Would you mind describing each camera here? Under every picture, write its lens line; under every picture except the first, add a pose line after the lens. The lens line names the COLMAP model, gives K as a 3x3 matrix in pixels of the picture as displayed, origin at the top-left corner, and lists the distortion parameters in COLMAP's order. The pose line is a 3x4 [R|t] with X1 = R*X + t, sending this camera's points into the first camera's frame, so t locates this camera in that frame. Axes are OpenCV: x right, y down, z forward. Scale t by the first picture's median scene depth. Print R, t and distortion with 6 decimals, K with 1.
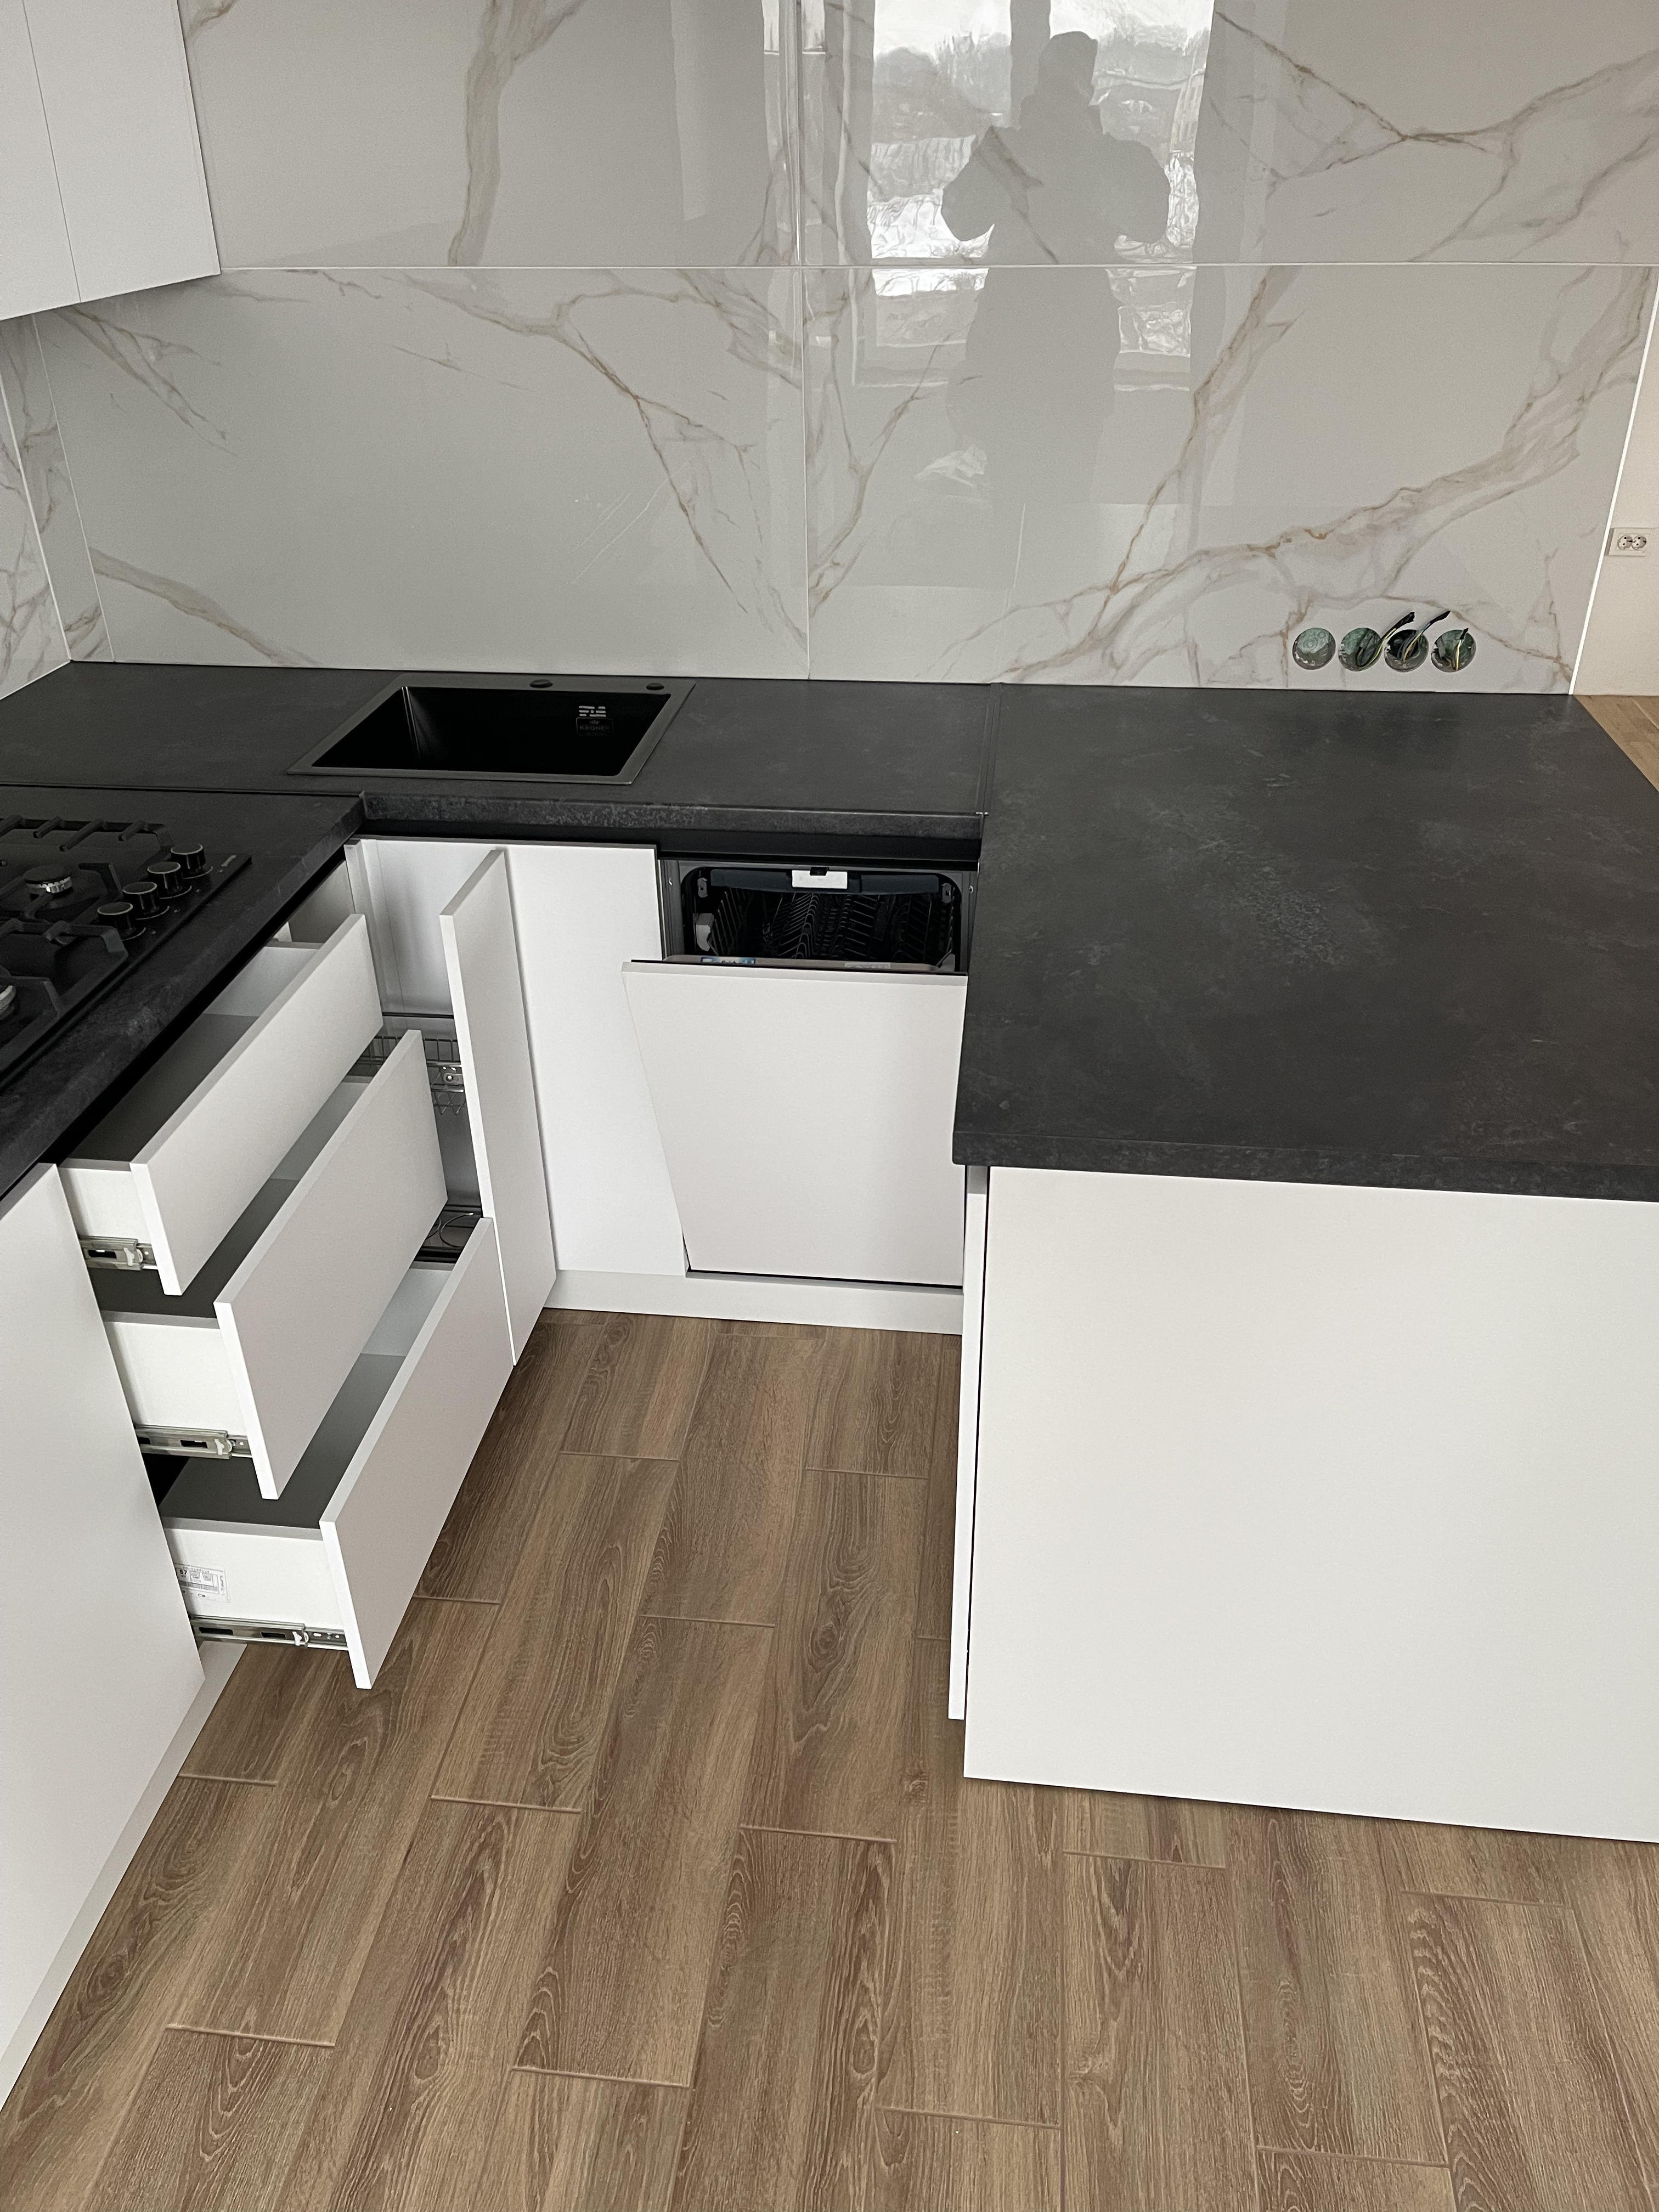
lens RADIAL K [[1657.4, 0, 831.2], [0, 1657.4, 1119.4], [0, 0, 1]] dist [0.075006, -0.093075]
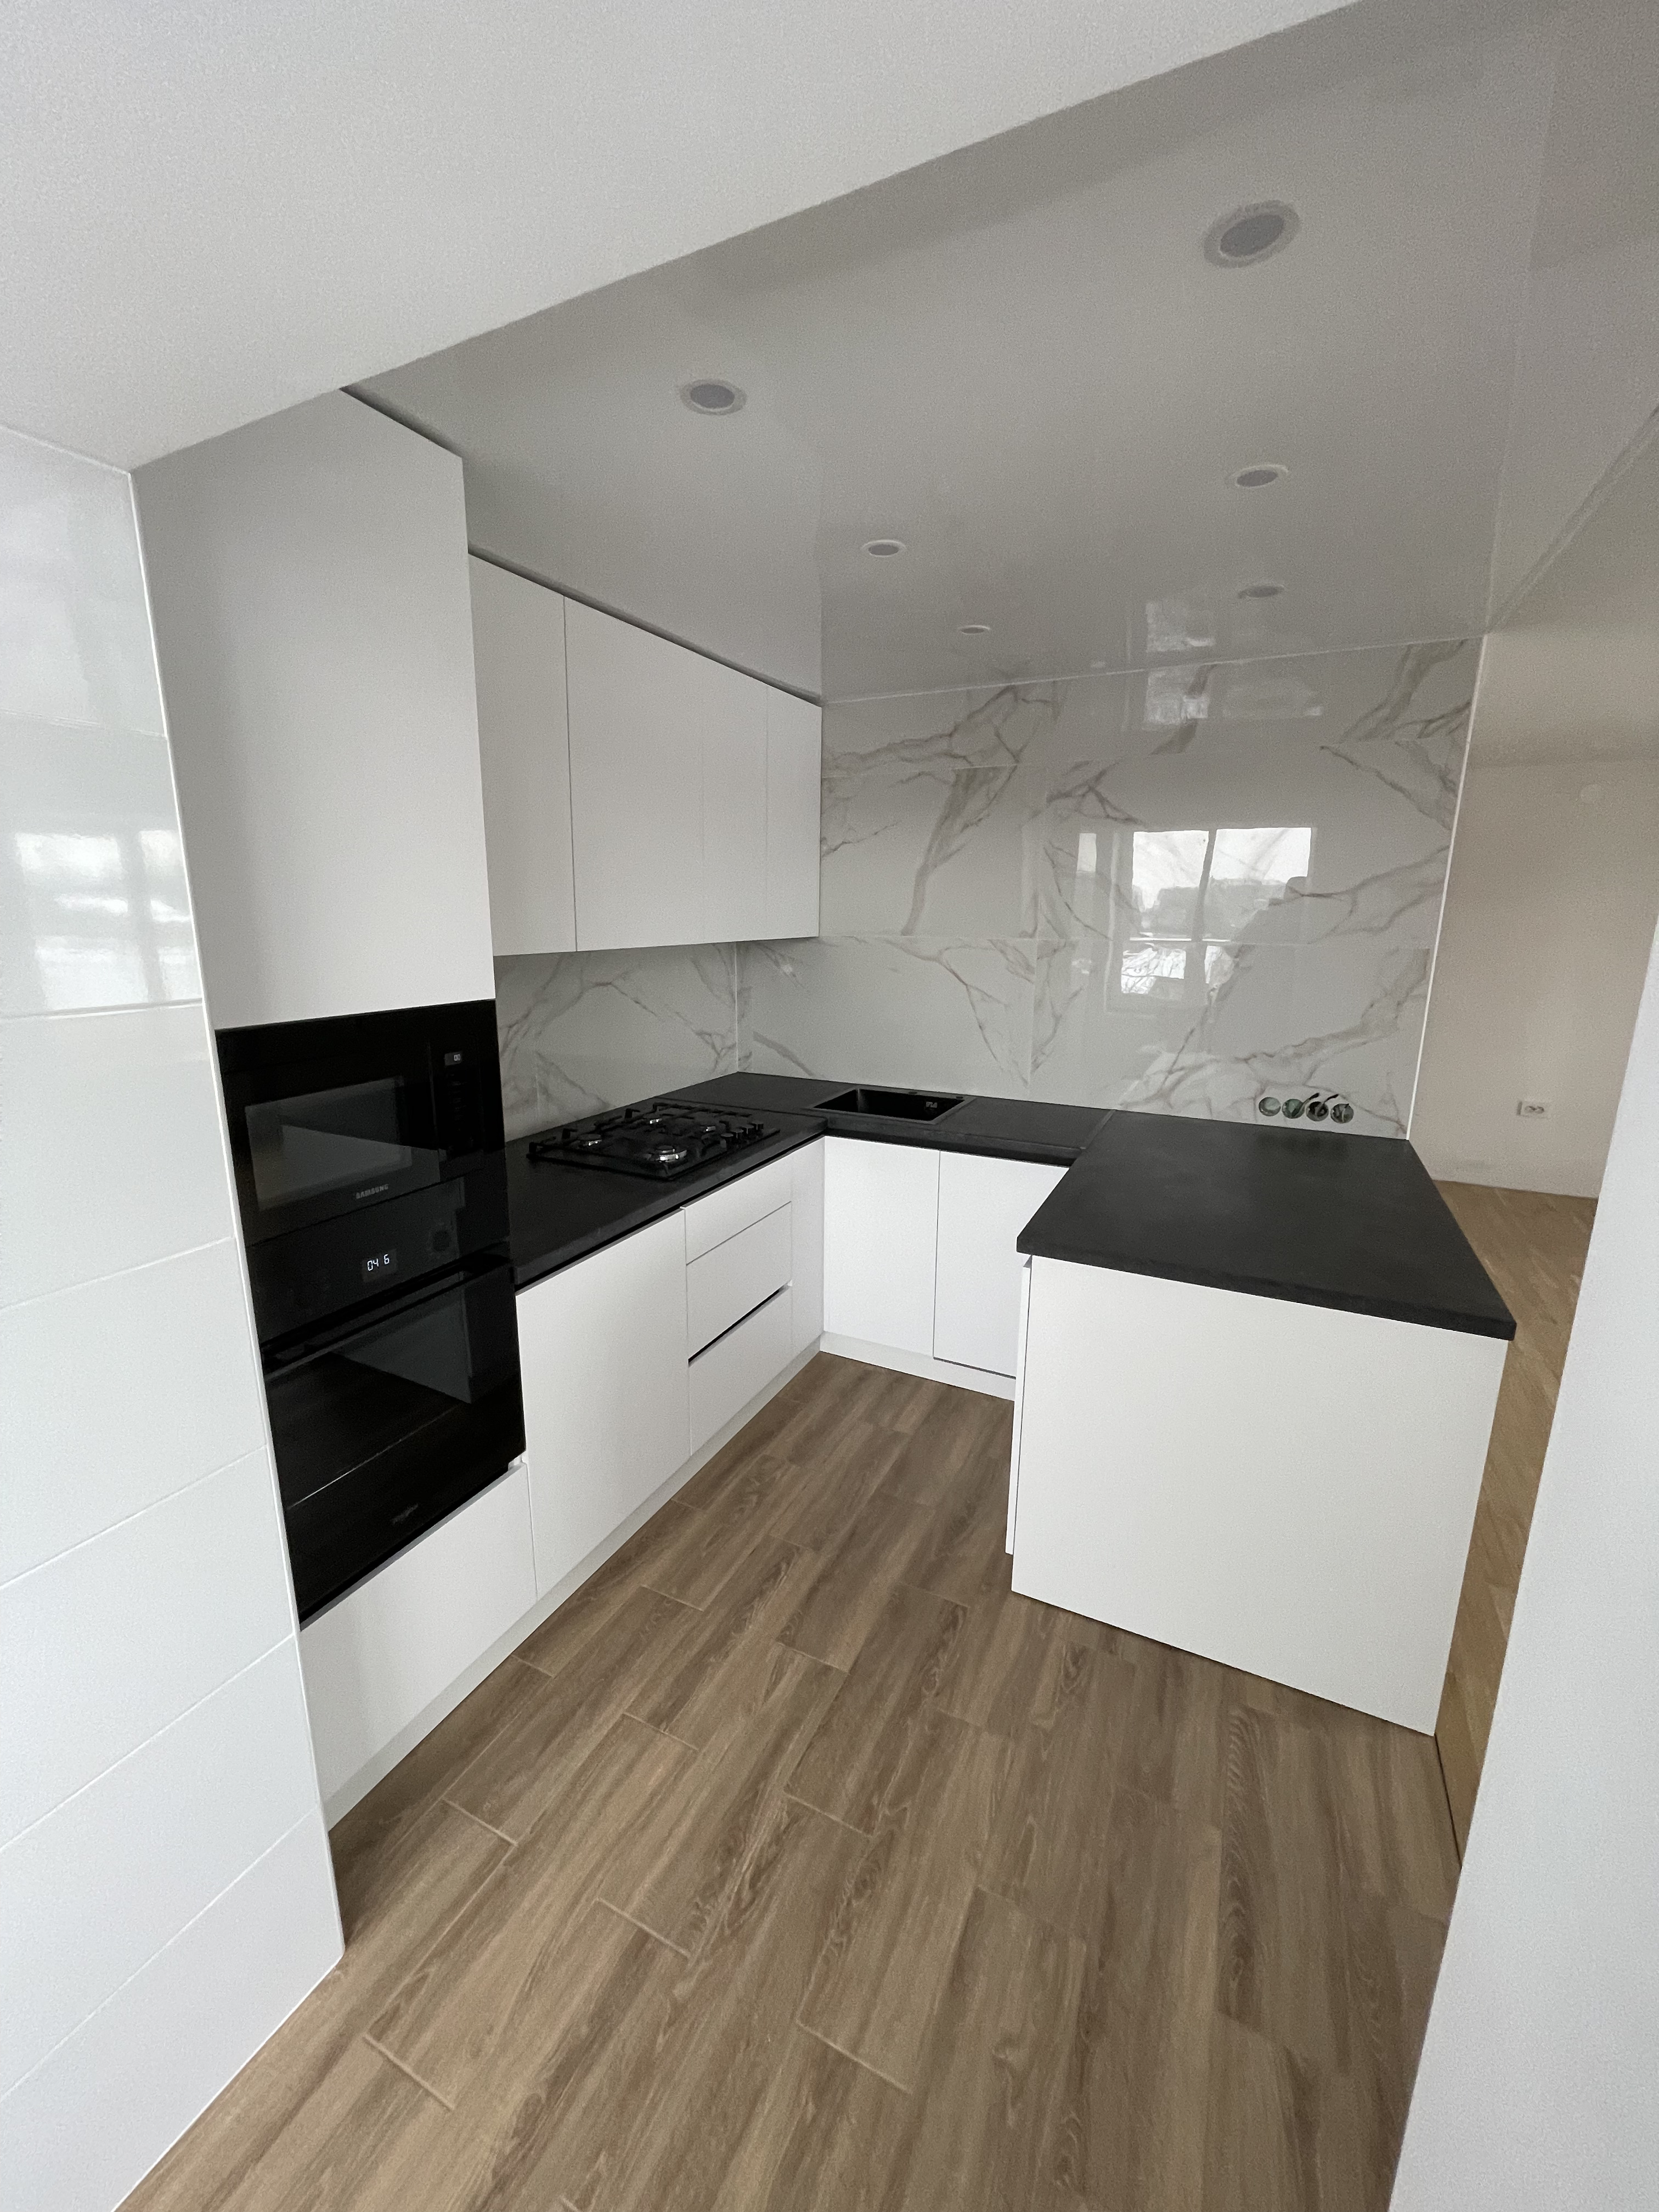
lens RADIAL K [[887.3, 0, 818.1], [0, 887.3, 1098.0], [0, 0, 1]] dist [0.000518, 0.000331]
pose [[0.939339, 0.089601, -0.331081, 0.142386], [-0.191188, 0.938187, -0.288533, 0.165245], [0.284763, 0.334329, 0.898406, -0.206019]]
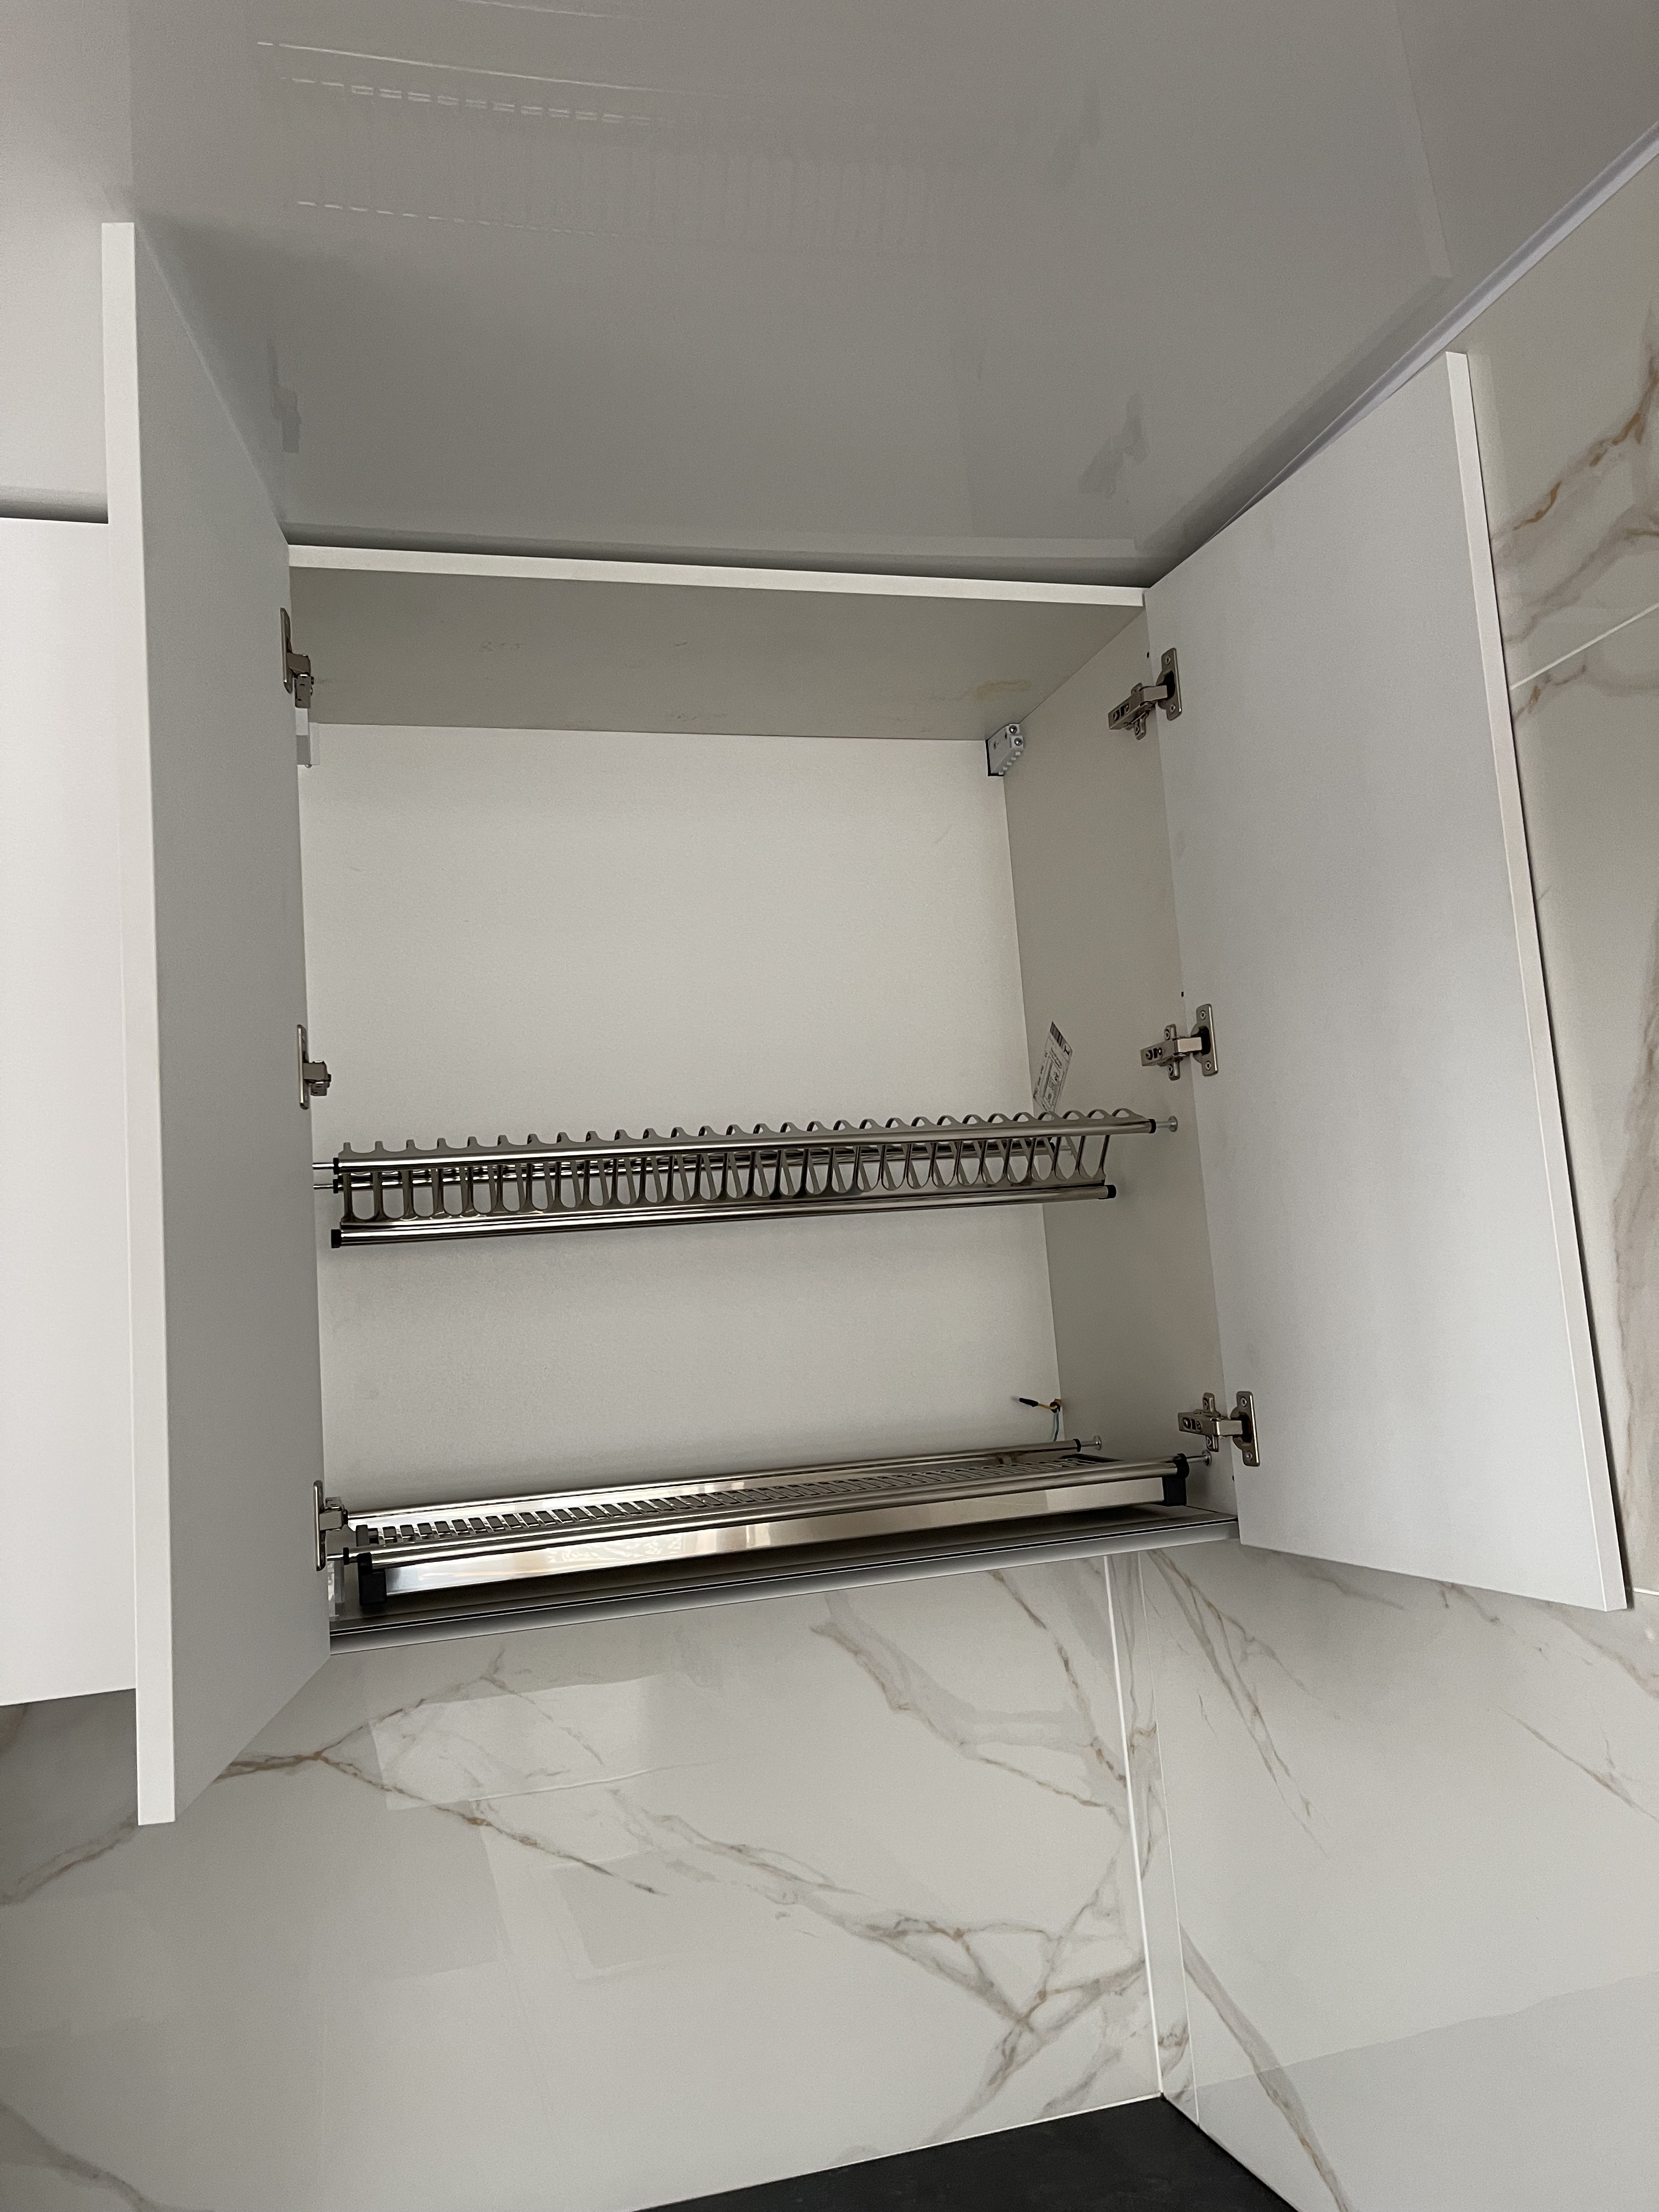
lens RADIAL K [[1666.7, 0, 829.5], [0, 1666.7, 1106.0], [0, 0, 1]] dist [0.053800, -0.009947]
pose [[0.386898, -0.136668, -0.911939, 0.126670], [-0.414121, 0.857864, -0.304259, -0.436521], [0.823902, 0.495370, 0.275308, 0.716738]]
